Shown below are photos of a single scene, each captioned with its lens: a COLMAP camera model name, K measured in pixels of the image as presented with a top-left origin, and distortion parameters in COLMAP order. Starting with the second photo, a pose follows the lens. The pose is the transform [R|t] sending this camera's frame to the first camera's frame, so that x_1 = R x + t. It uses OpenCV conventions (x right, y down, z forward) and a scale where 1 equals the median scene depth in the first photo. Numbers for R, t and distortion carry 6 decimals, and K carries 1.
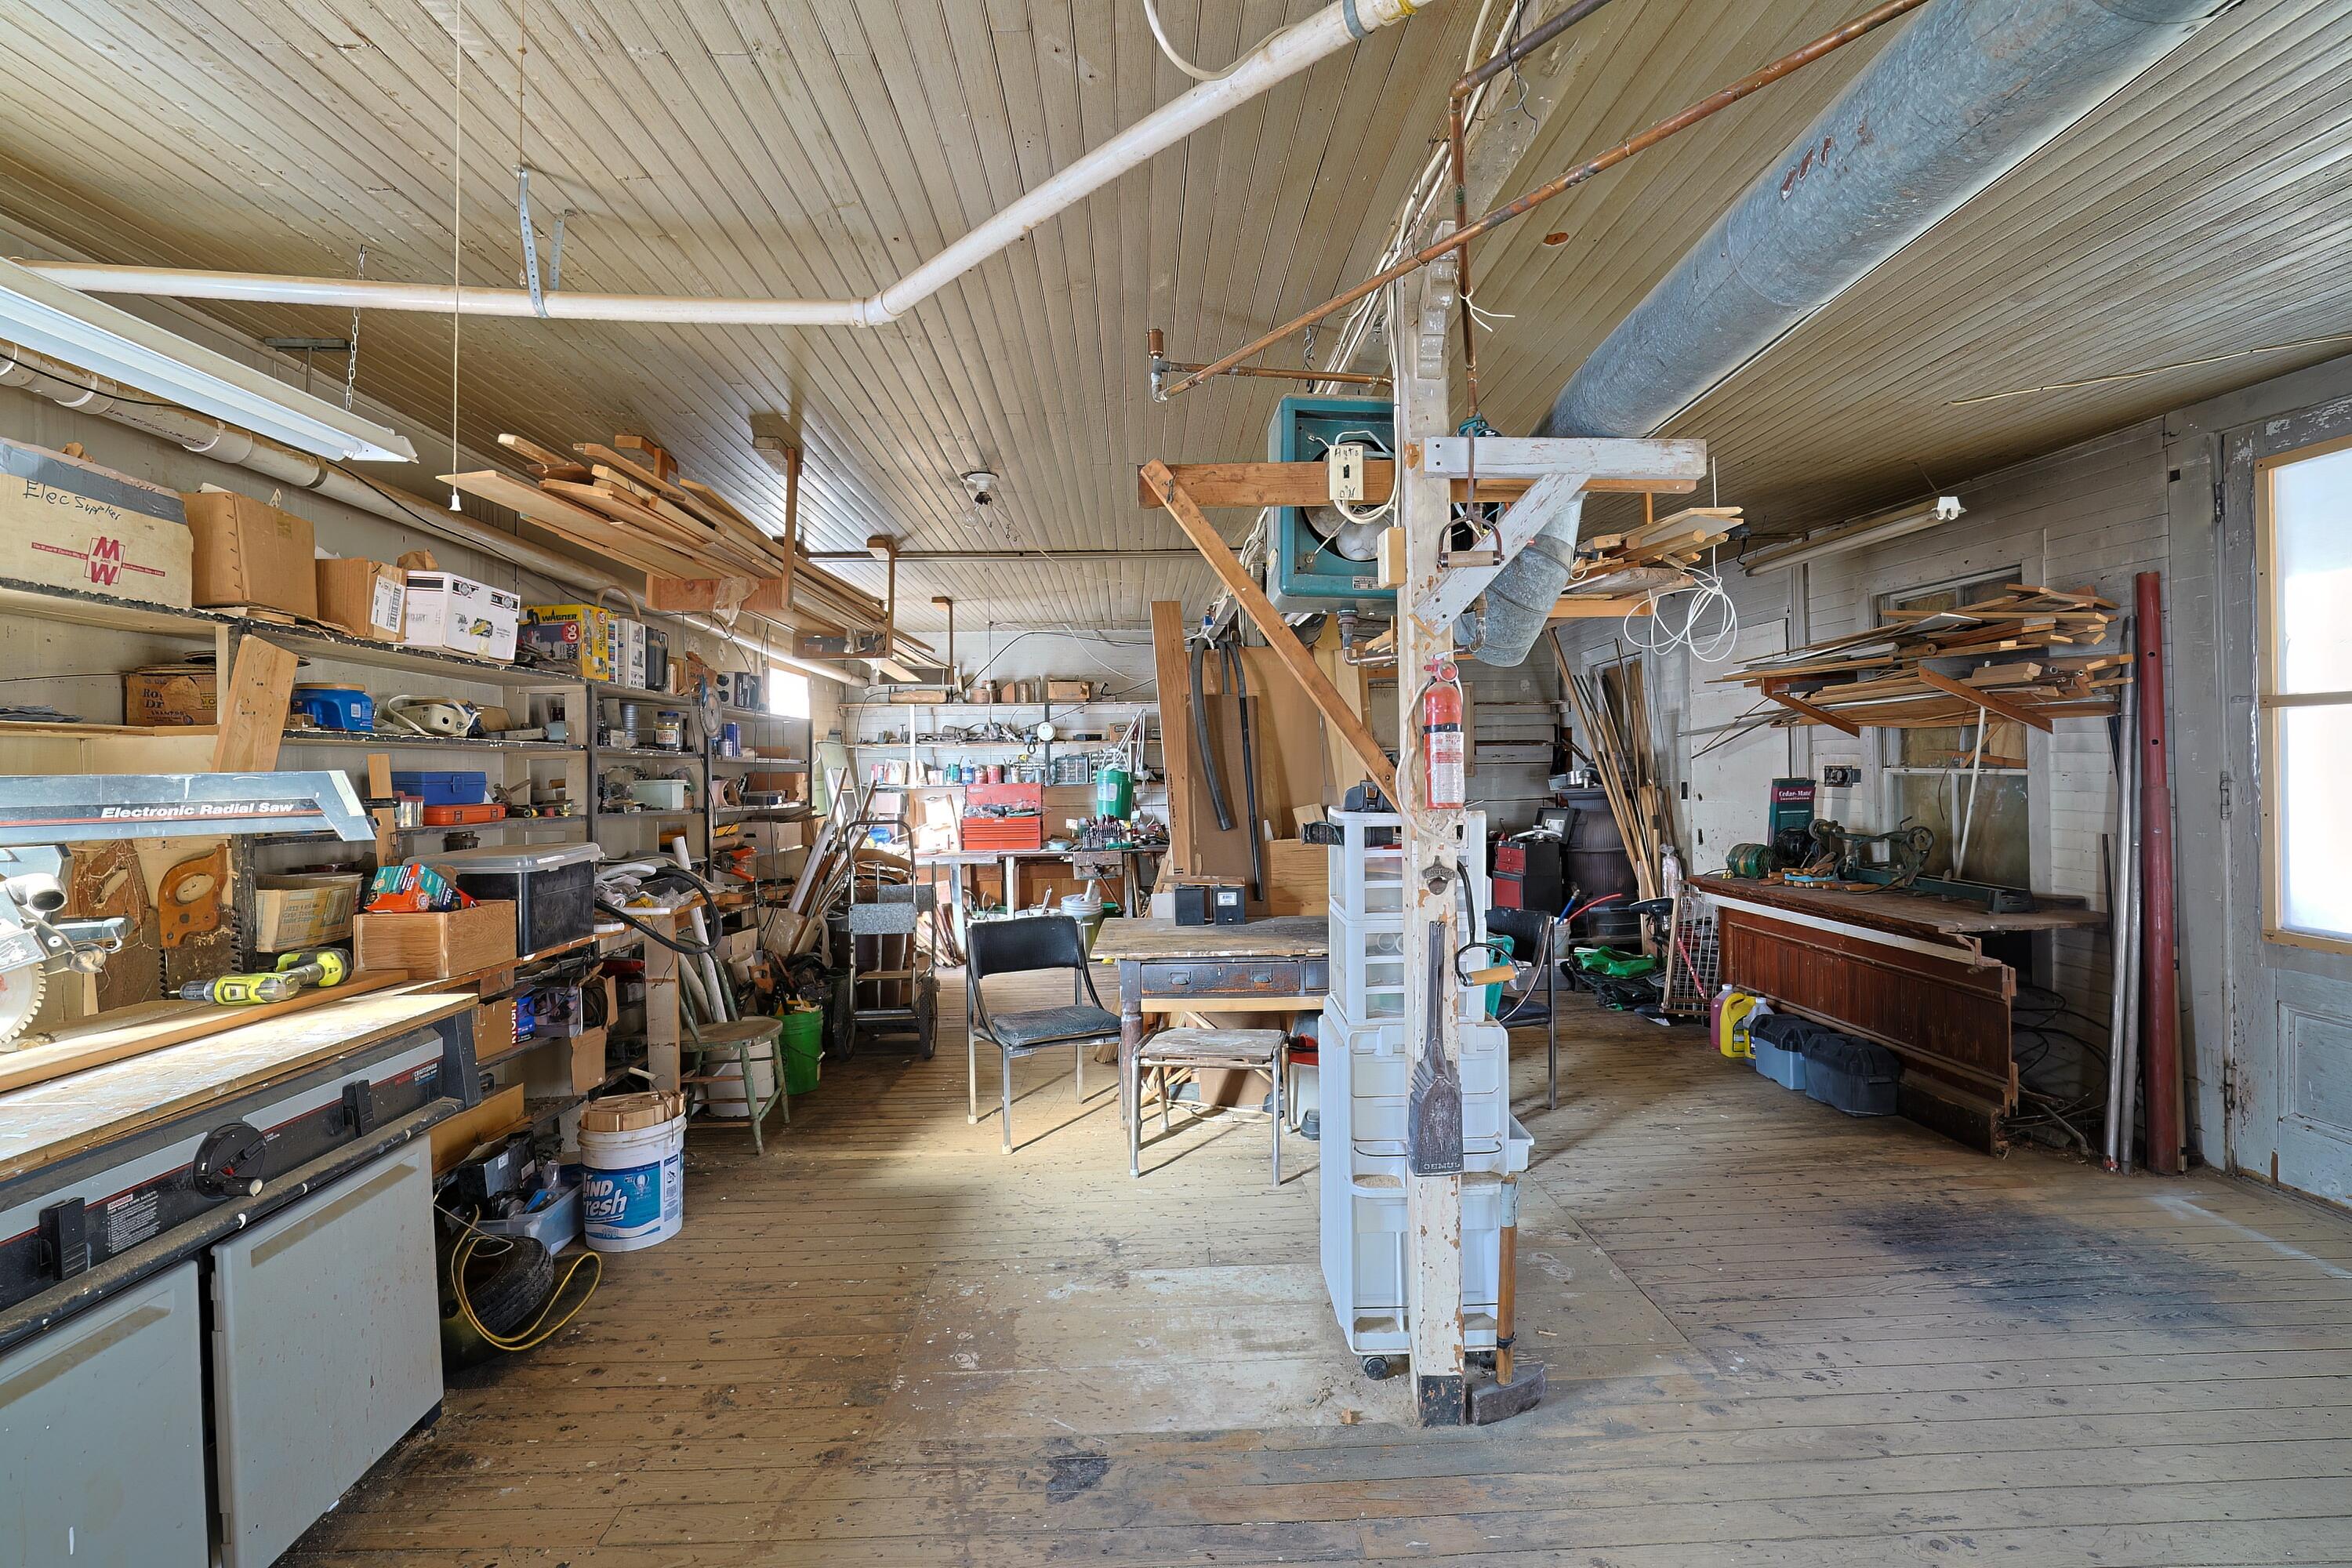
lens RADIAL K [[999.7, 0, 1176.0], [0, 999.7, 784.0], [0, 0, 1]] dist [-0.048202, 0.015720]
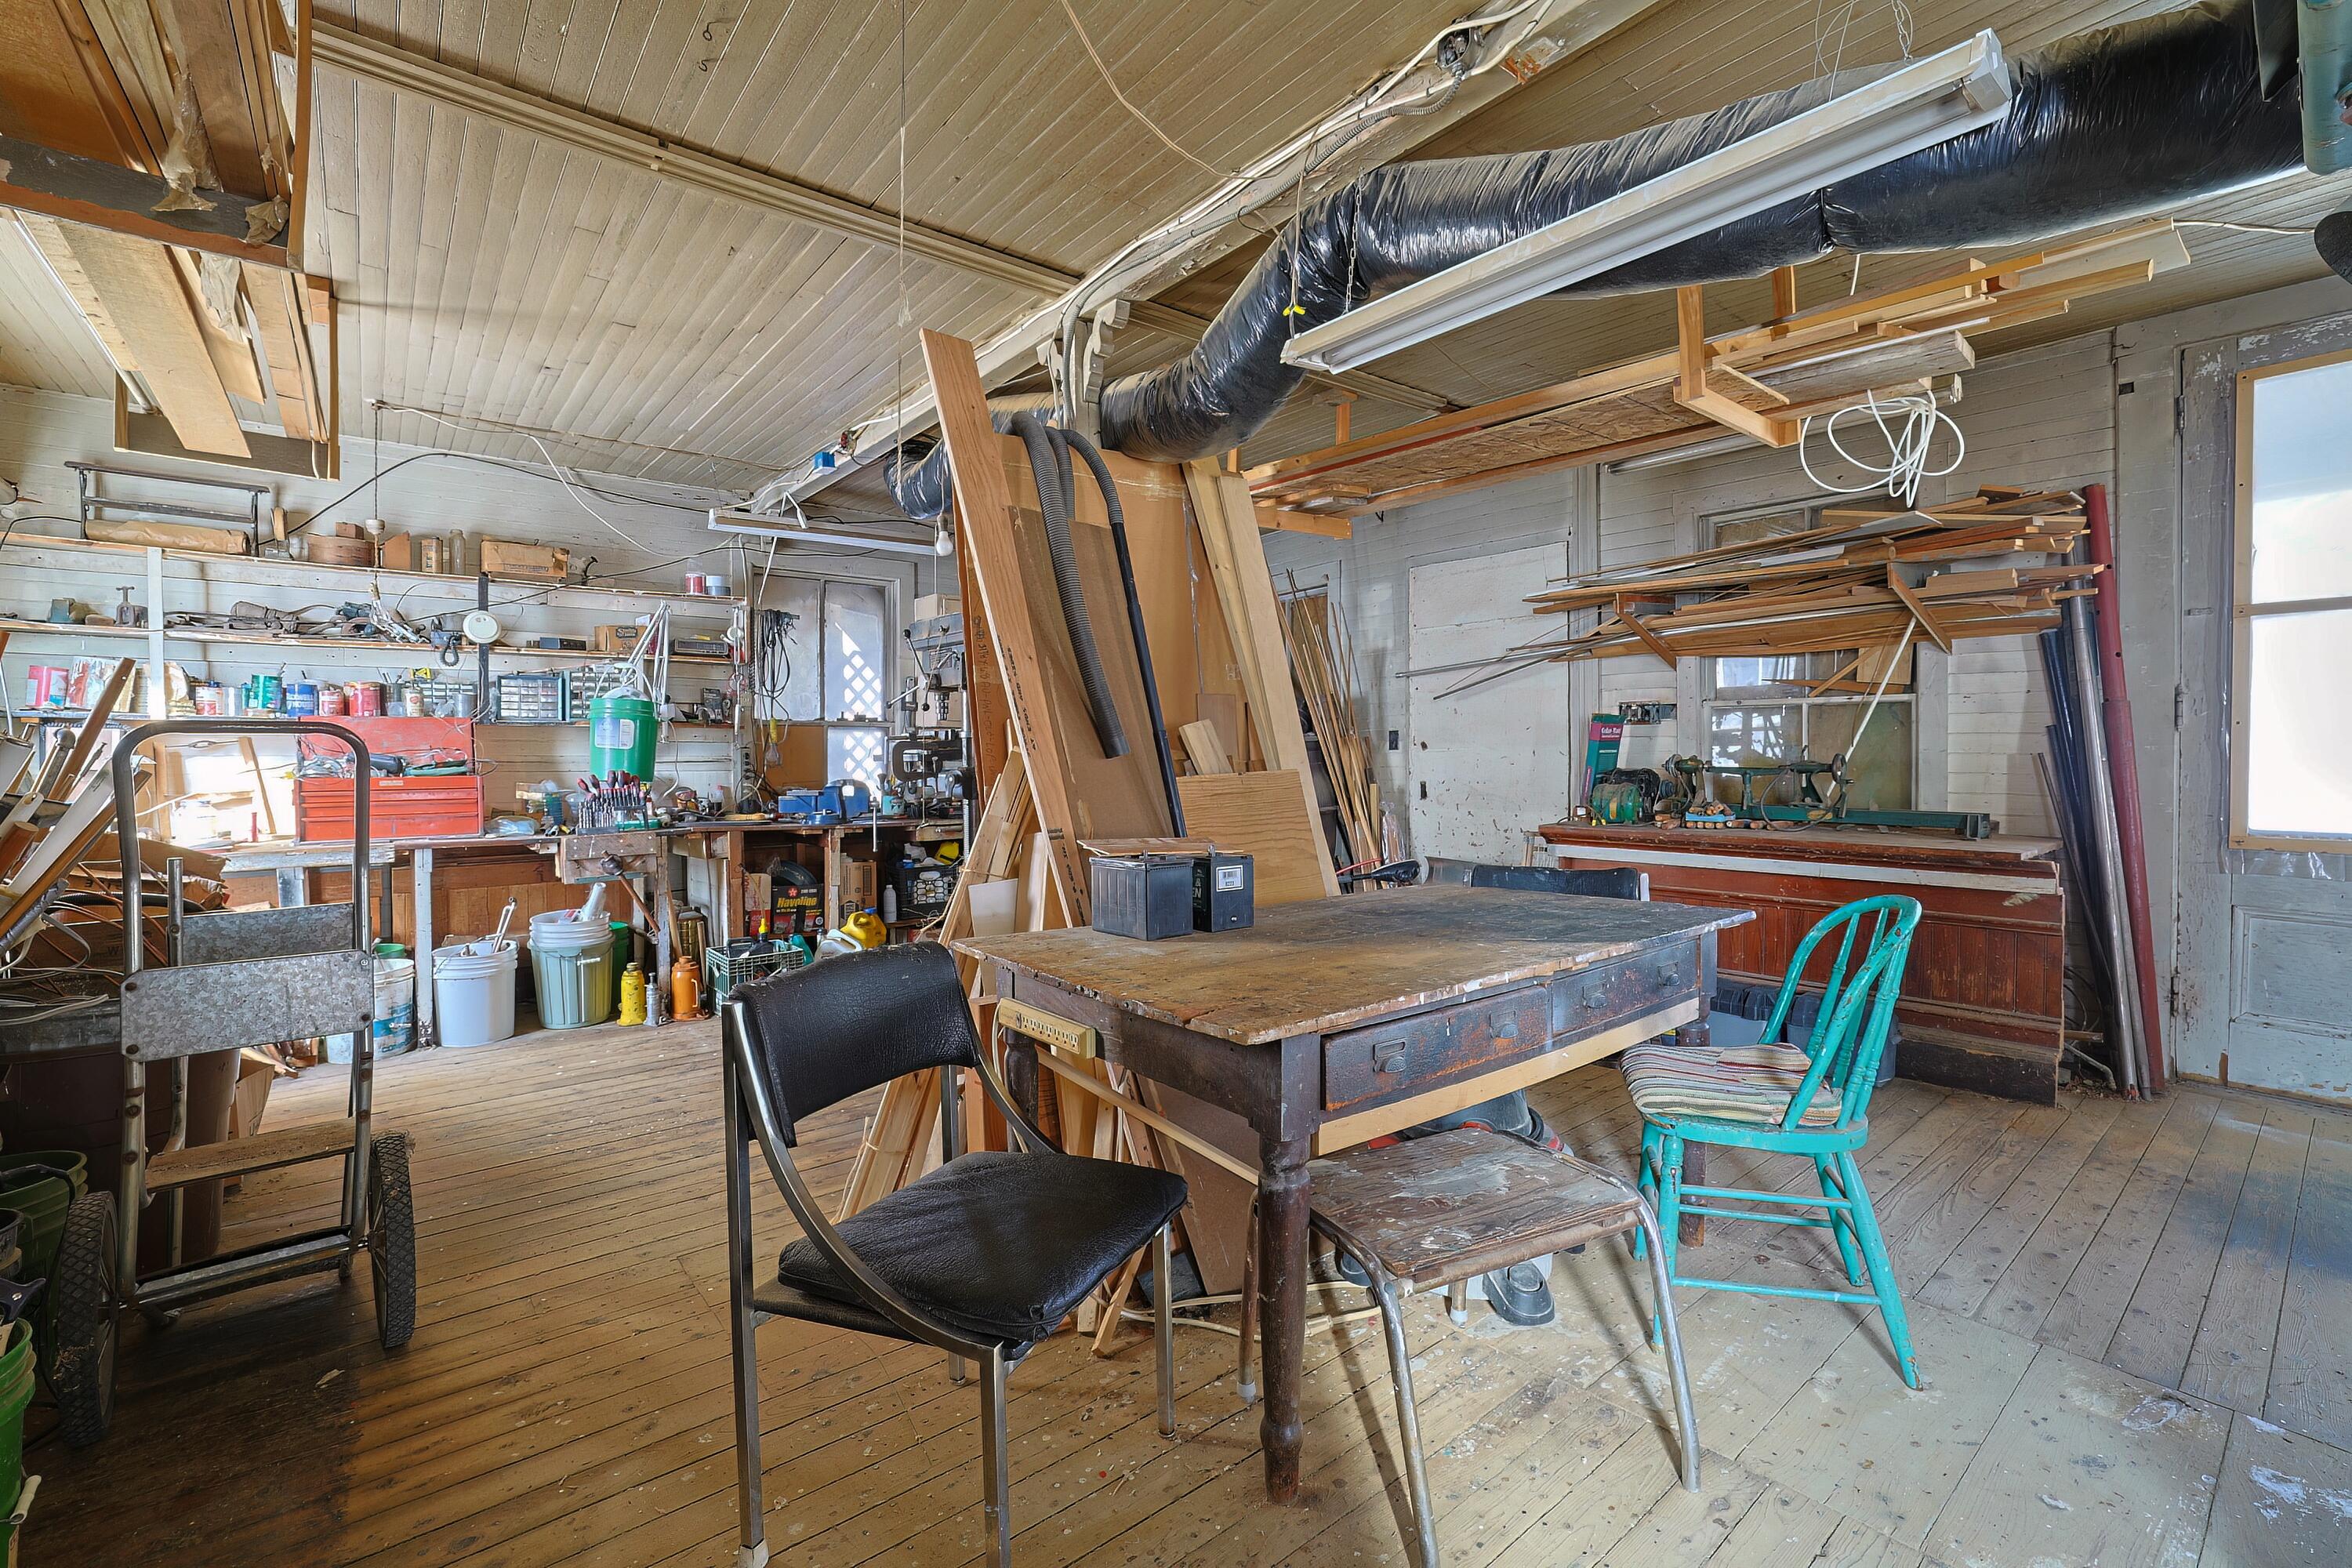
lens RADIAL K [[999.7, 0, 1176.0], [0, 999.7, 784.0], [0, 0, 1]] dist [-0.048202, 0.015720]
pose [[0.804705, -0.003277, 0.593666, -0.229118], [0.001088, 0.999991, 0.004045, 0.055228], [-0.593674, -0.002609, 0.804701, 0.516040]]
